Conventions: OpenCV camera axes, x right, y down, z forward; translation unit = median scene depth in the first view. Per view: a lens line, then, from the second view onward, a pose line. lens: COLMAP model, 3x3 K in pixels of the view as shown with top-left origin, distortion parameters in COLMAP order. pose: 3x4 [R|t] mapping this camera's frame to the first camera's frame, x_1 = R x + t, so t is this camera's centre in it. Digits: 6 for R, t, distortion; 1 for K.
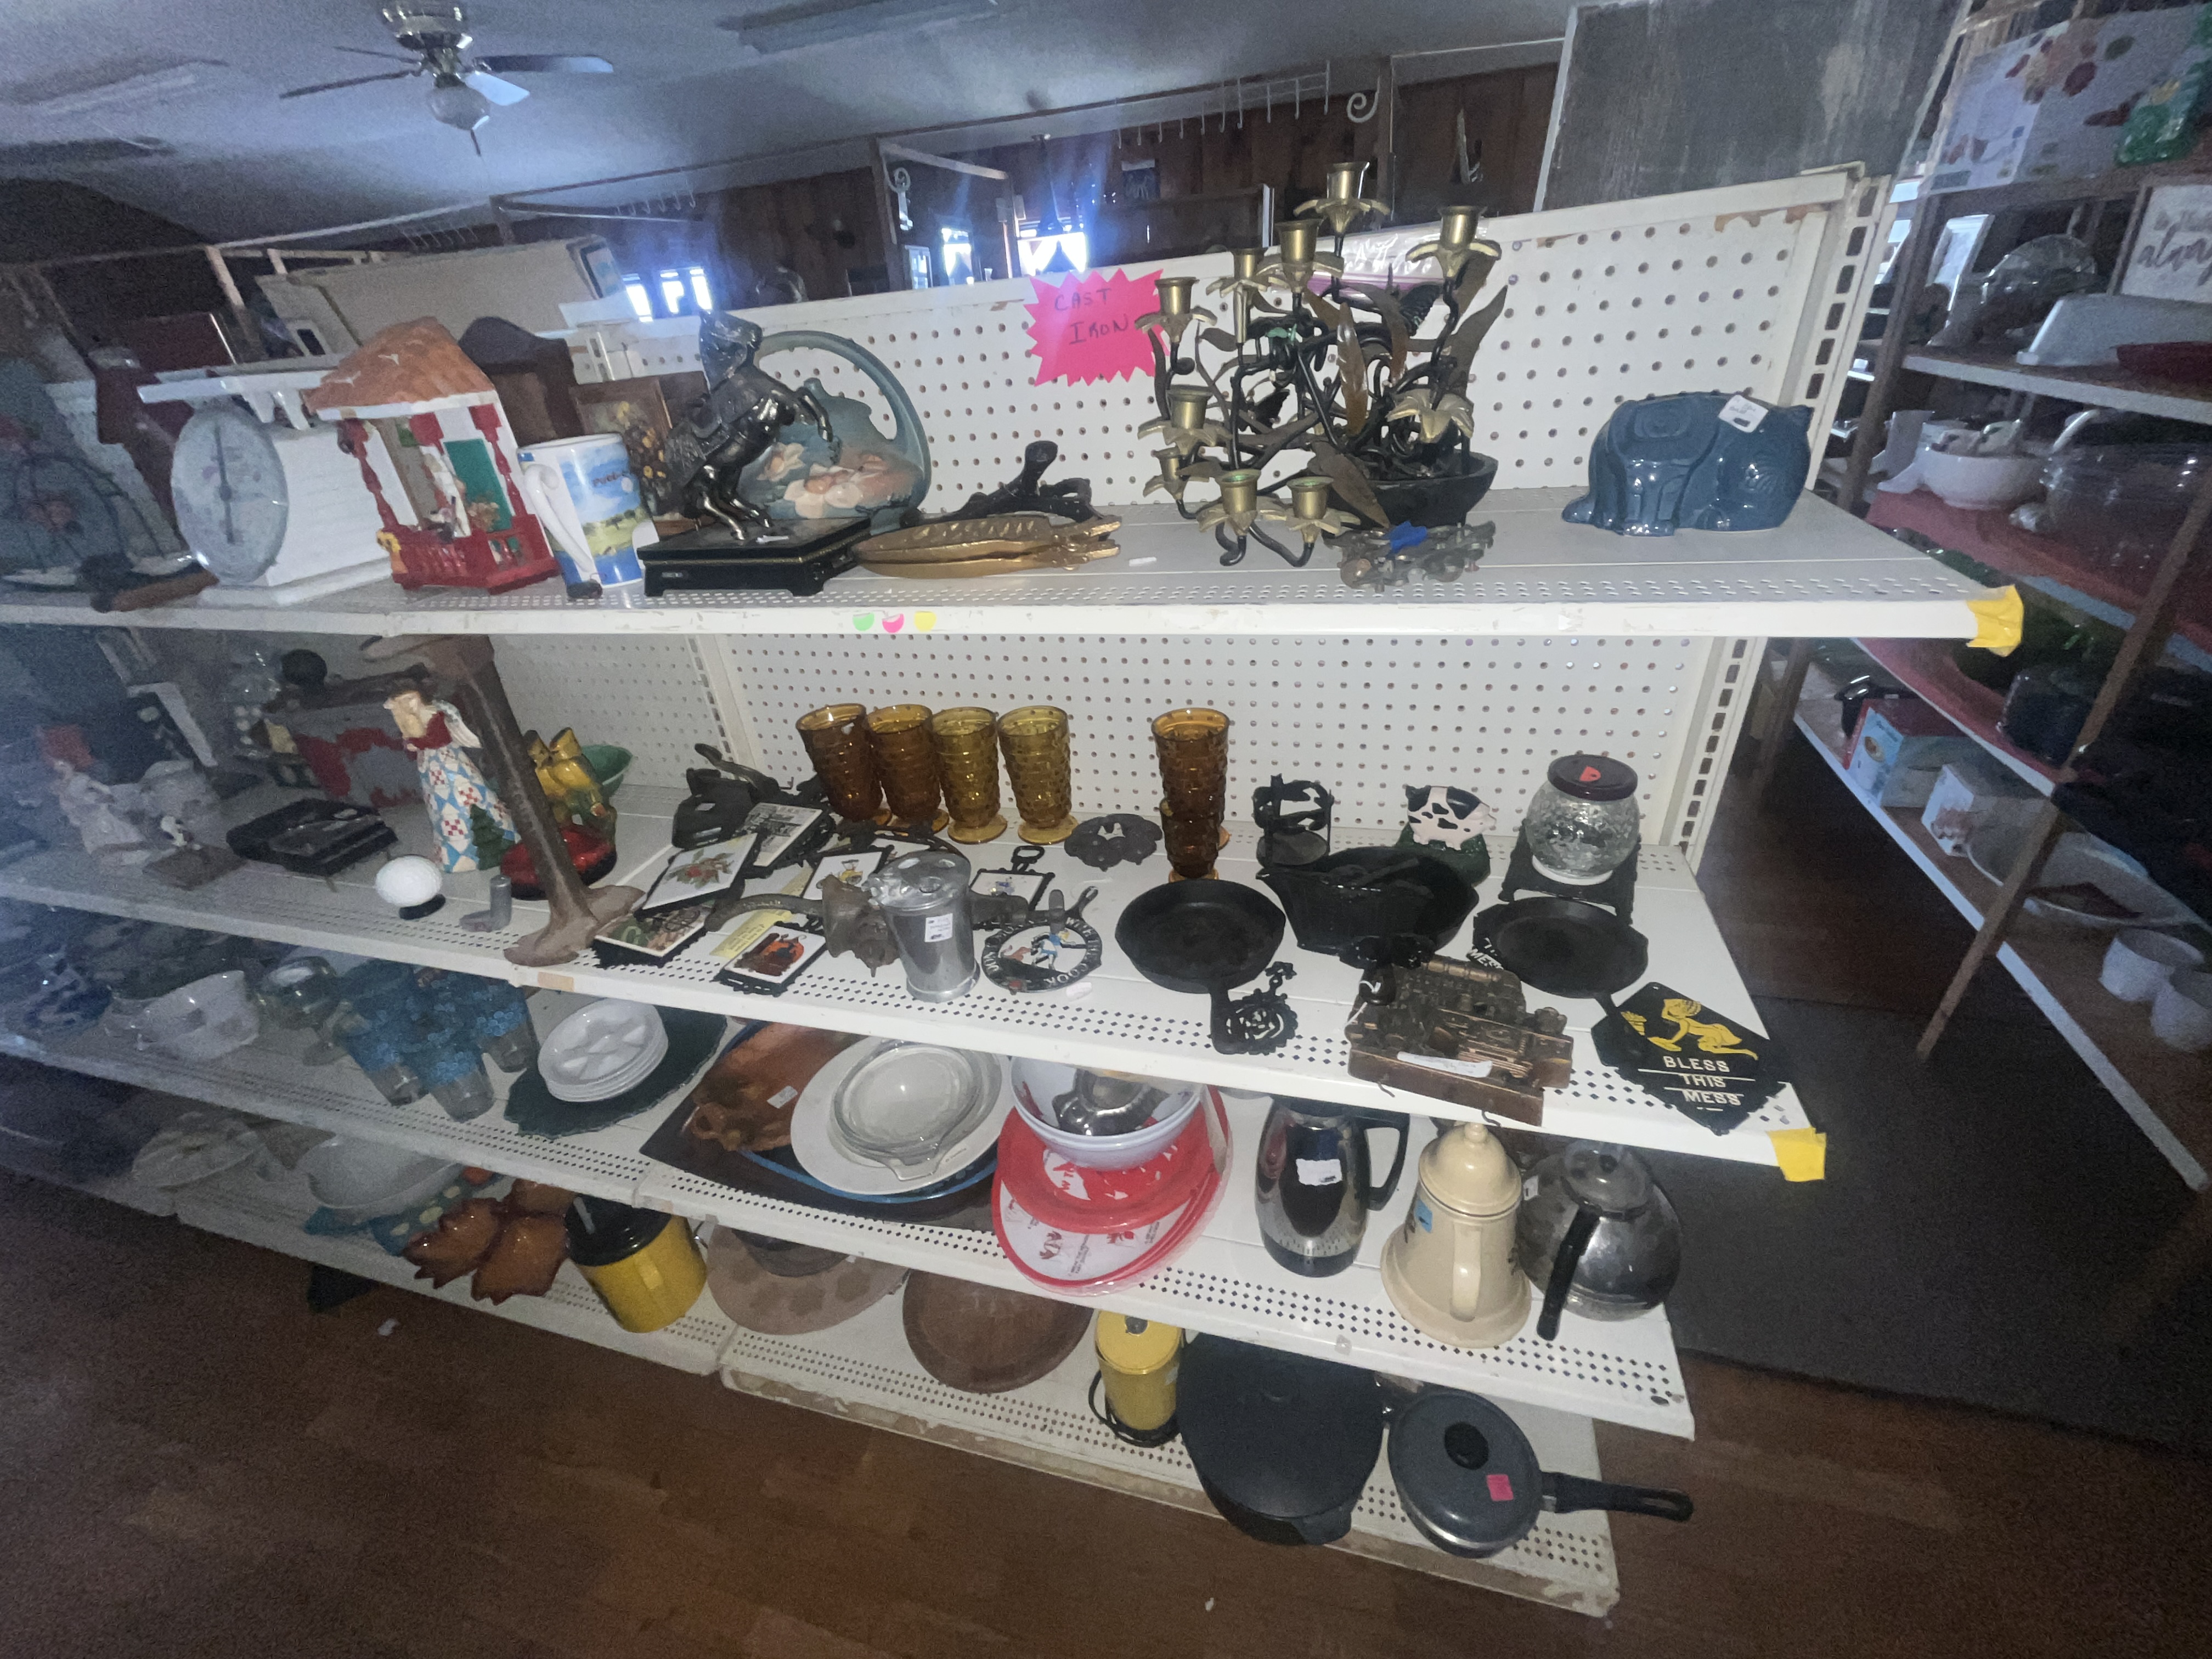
lens RADIAL K [[898.8, 0, 1101.3], [0, 898.8, 831.5], [0, 0, 1]] dist [-0.003304, -0.000556]
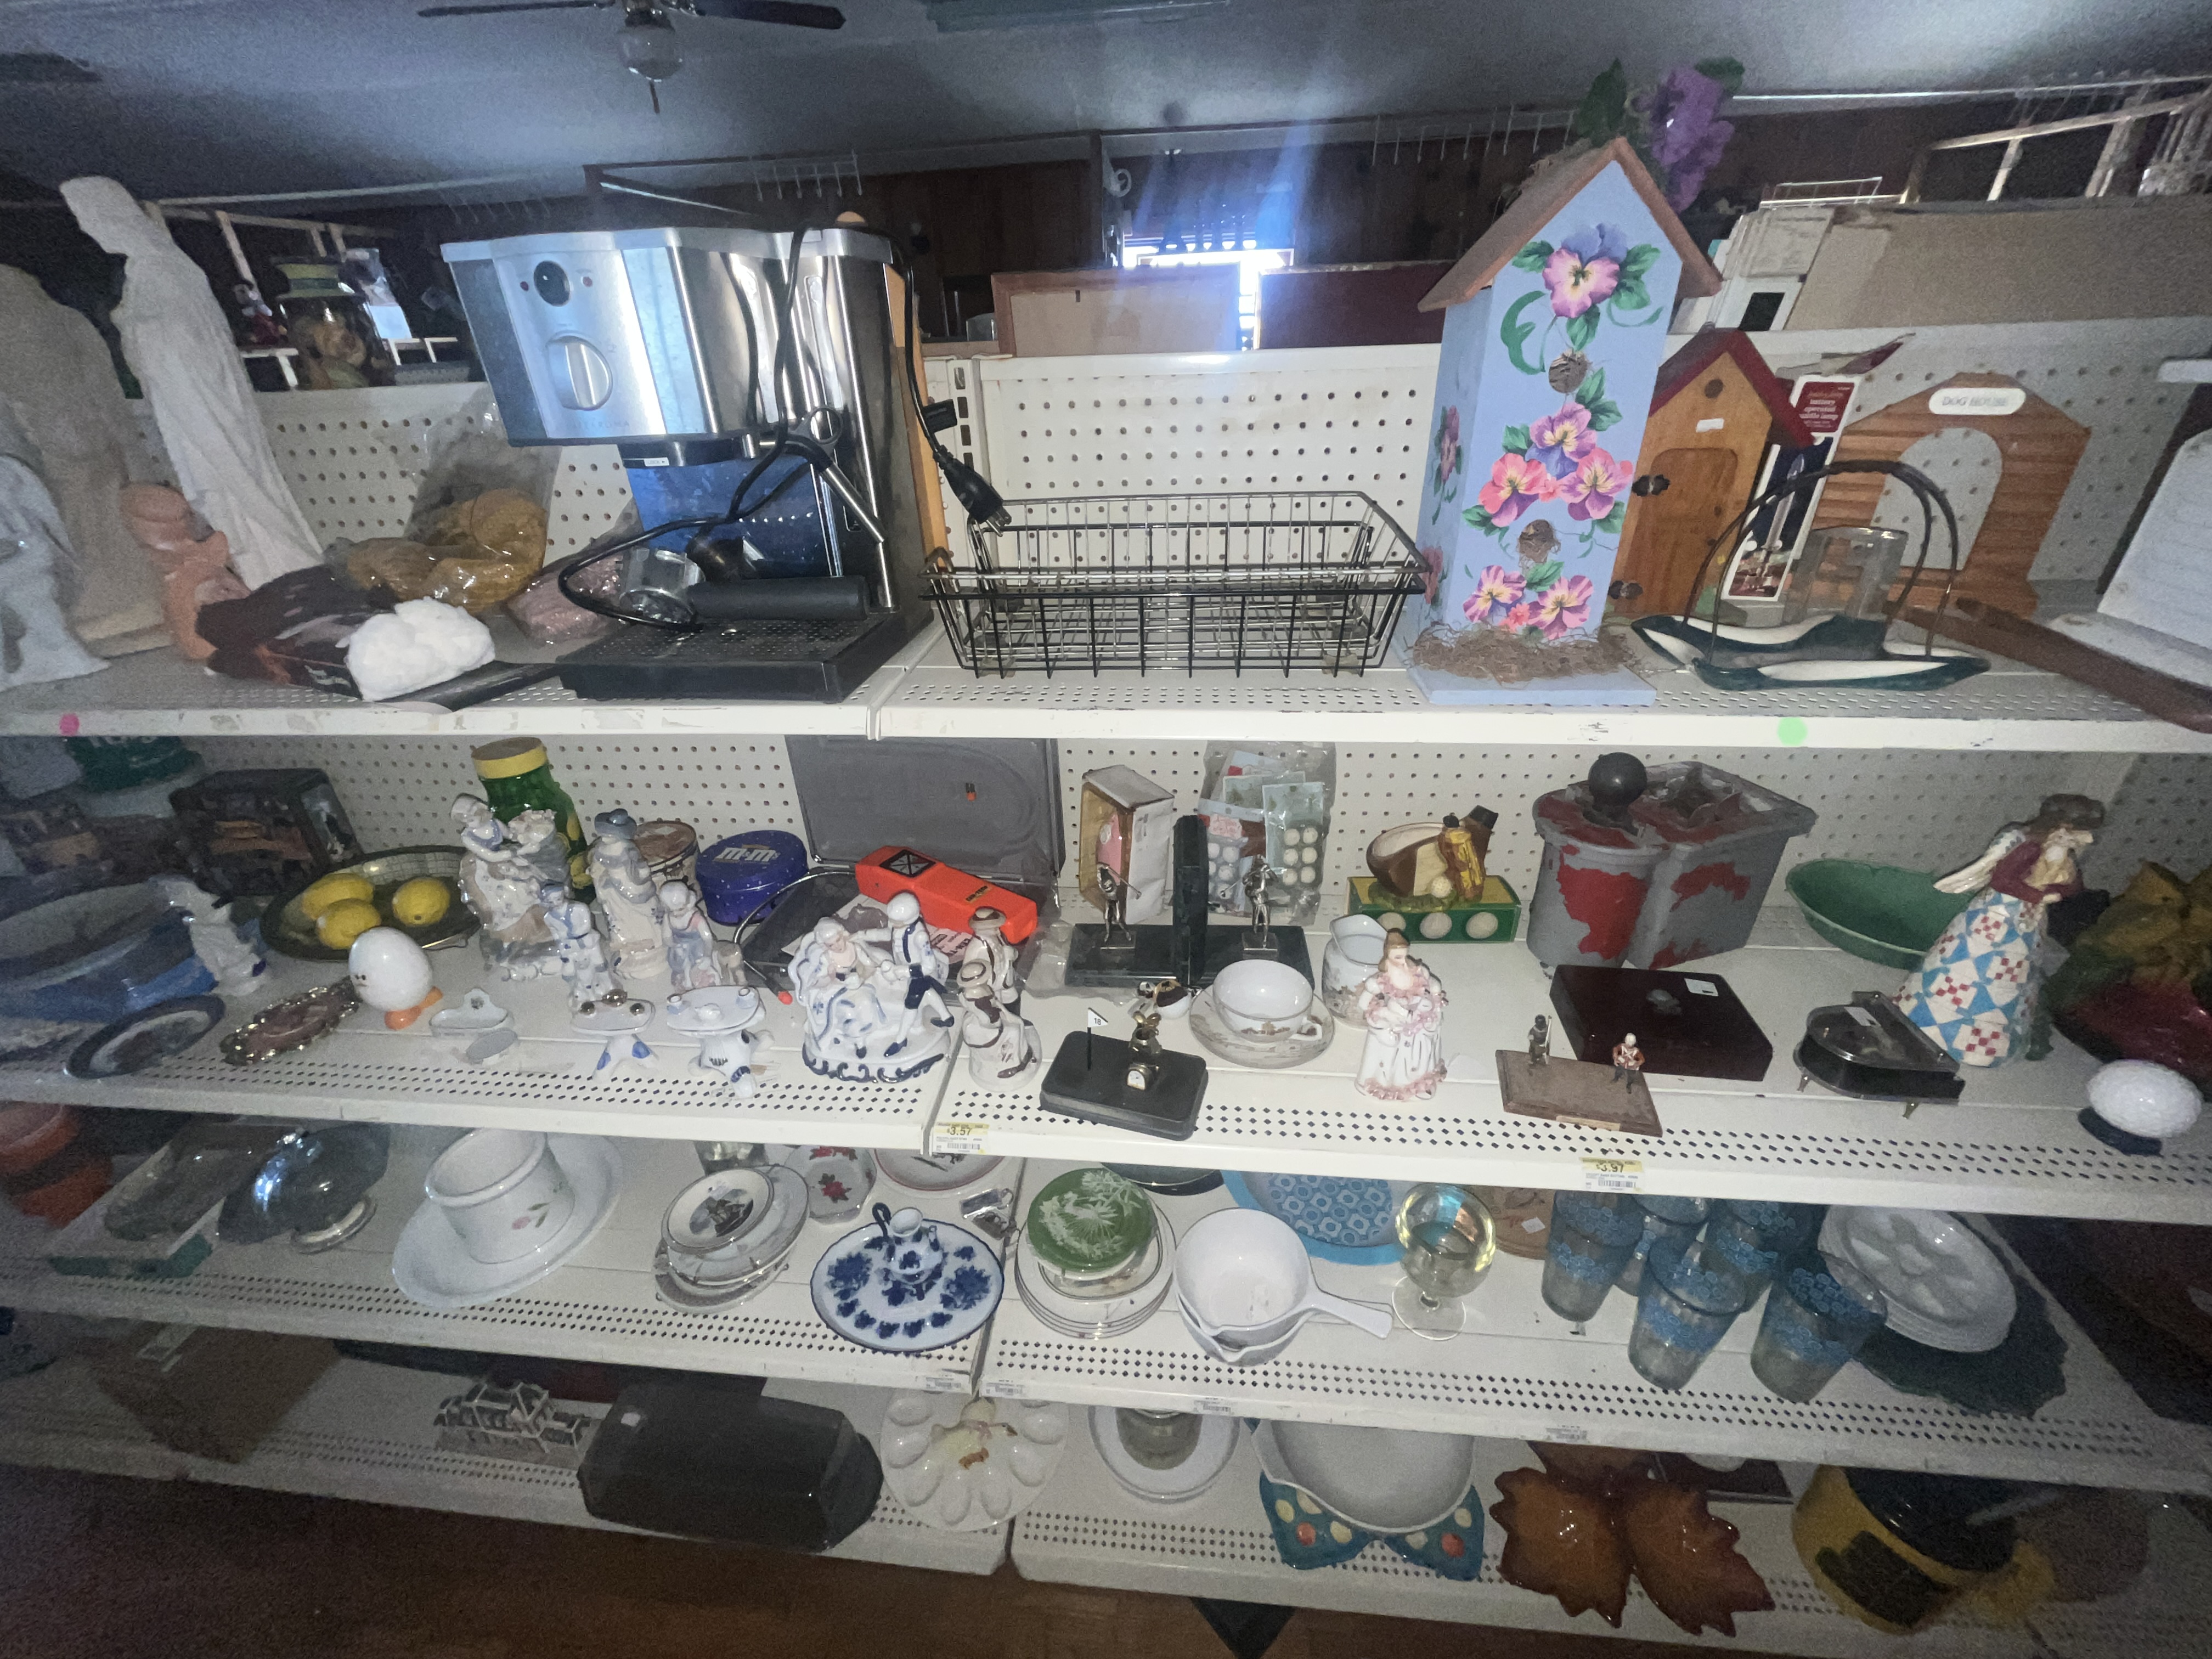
lens RADIAL K [[898.8, 0, 1111.9], [0, 898.8, 833.6], [0, 0, 1]] dist [-0.003304, -0.000556]
pose [[0.982809, -0.054299, 0.176461, -0.328860], [0.058430, 0.998124, -0.018295, -0.035473], [-0.175136, 0.028291, 0.984138, 0.092750]]
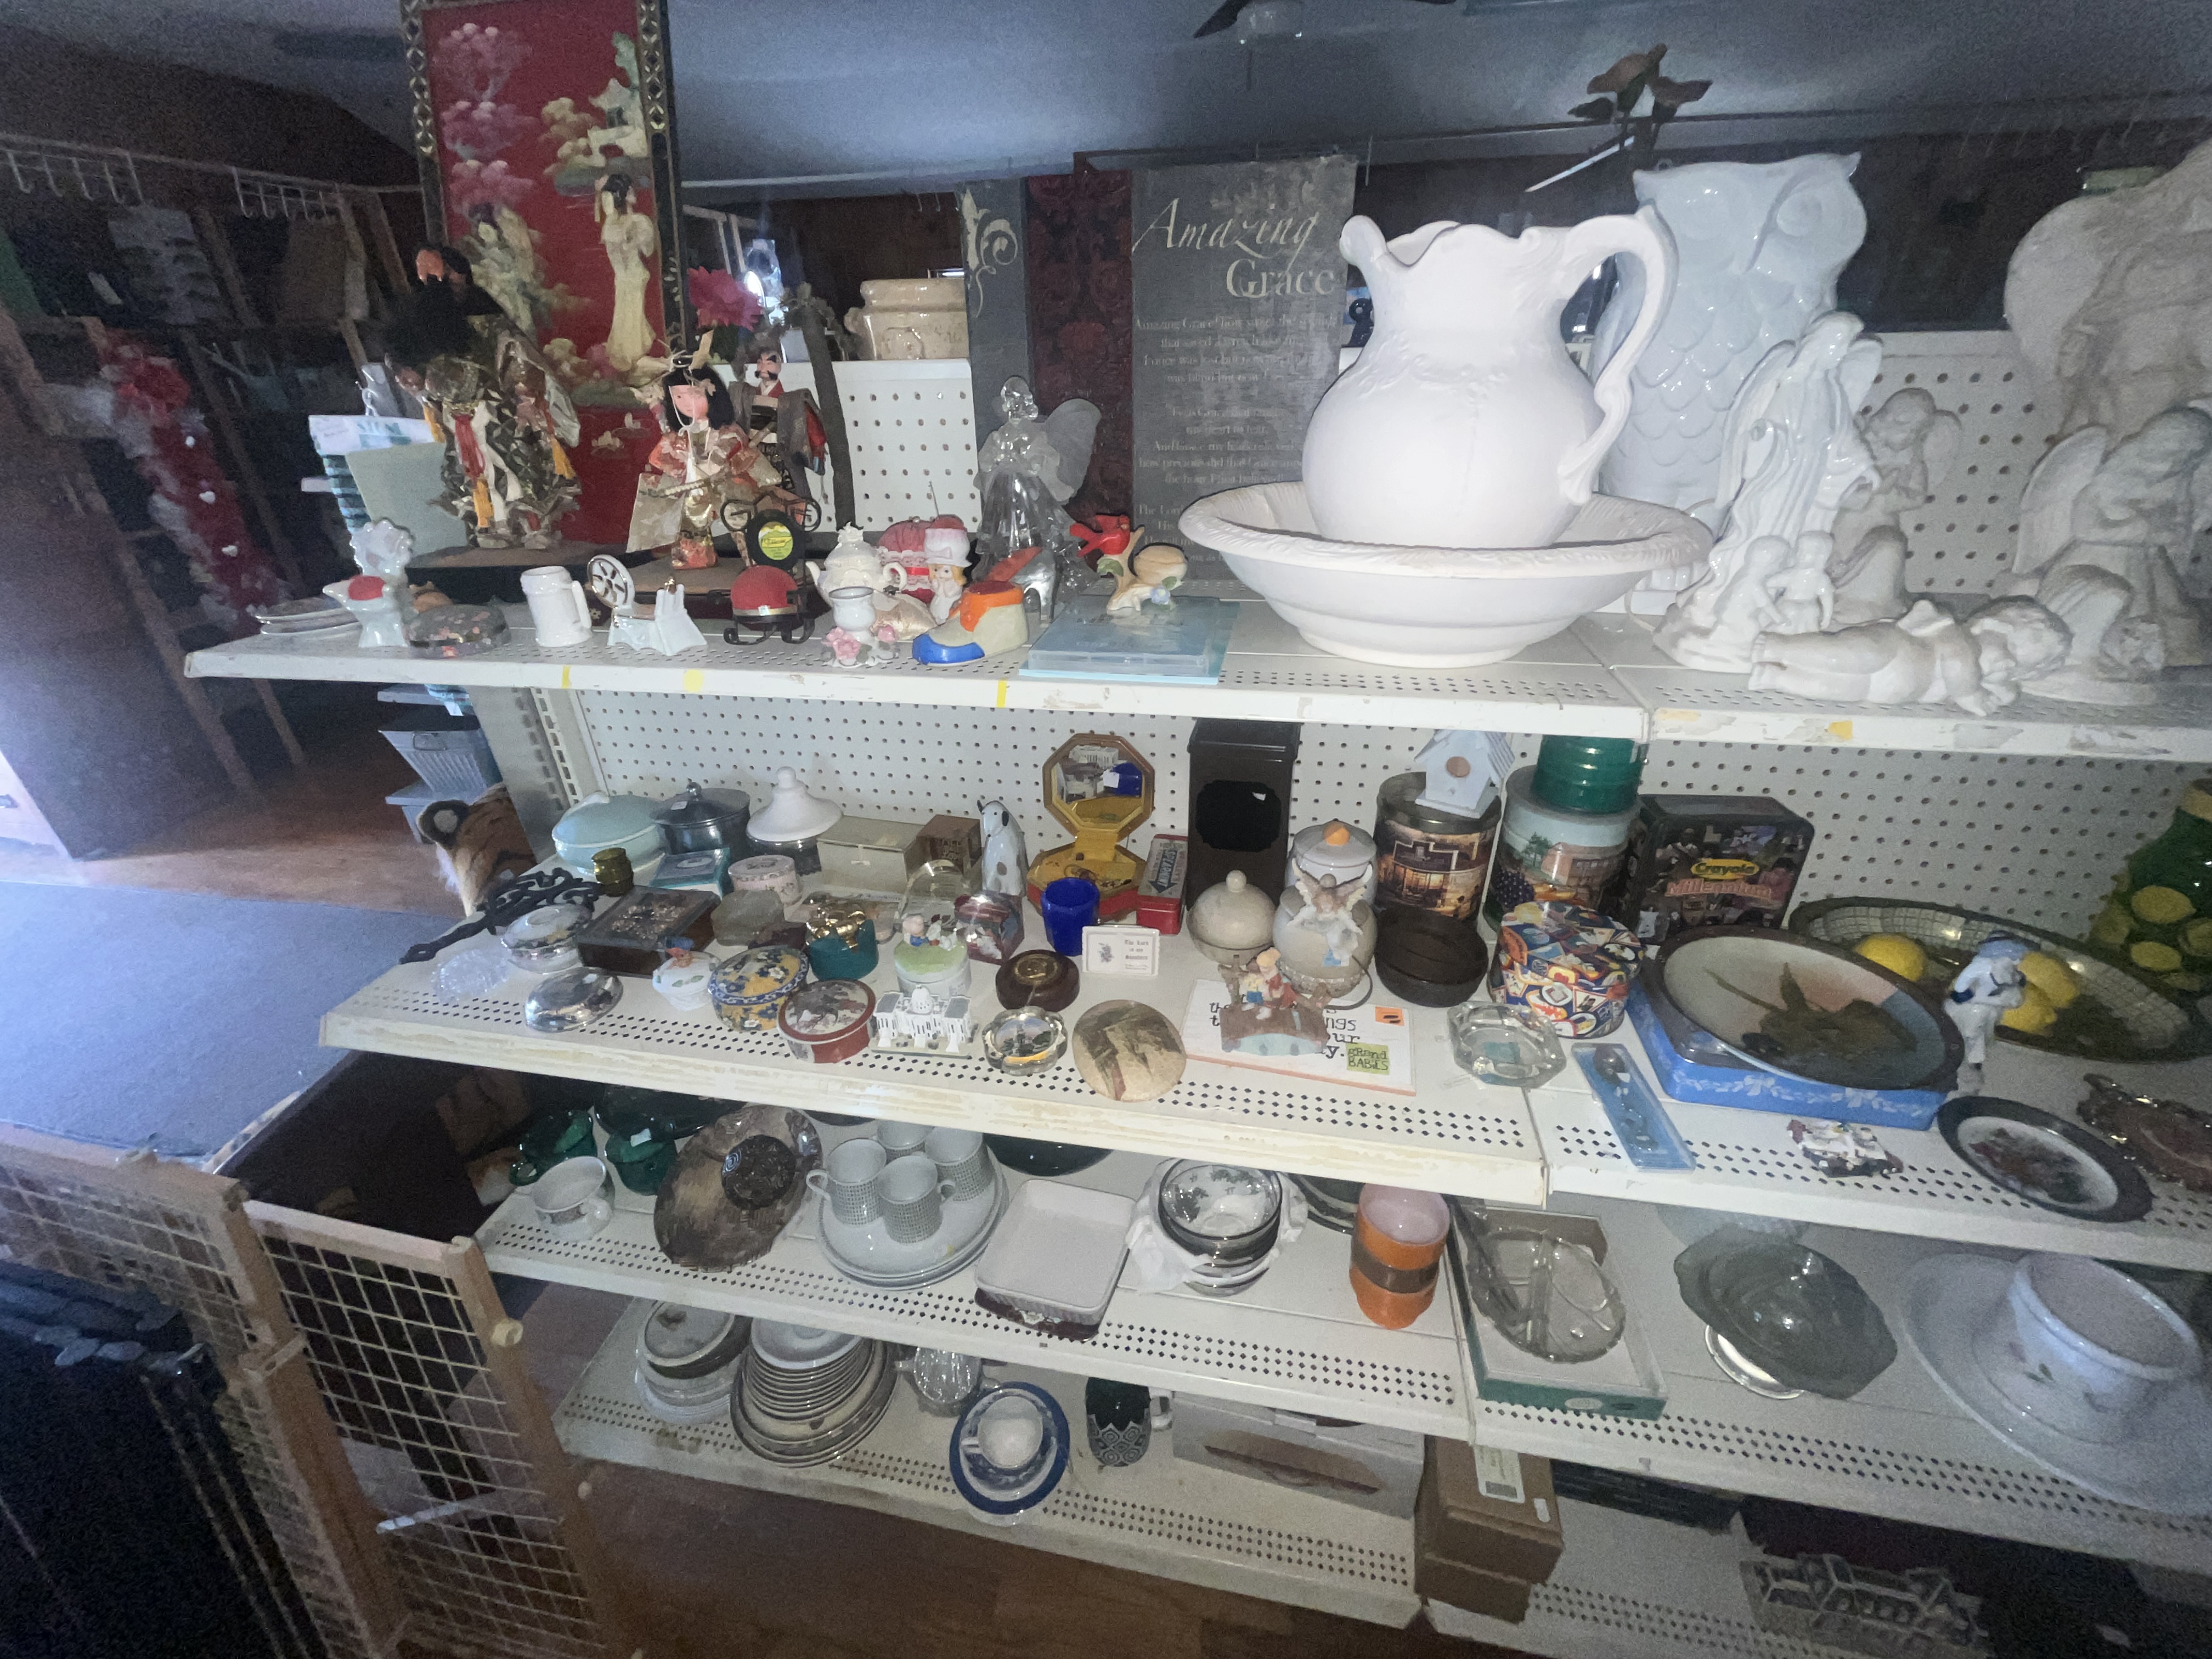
lens RADIAL K [[898.8, 0, 1108.3], [0, 898.8, 833.9], [0, 0, 1]] dist [-0.003304, -0.000556]
pose [[0.994100, 0.004154, 0.108390, -0.642943], [-0.000464, 0.999420, -0.034045, -0.053922], [-0.108469, 0.033794, 0.993525, 0.181250]]
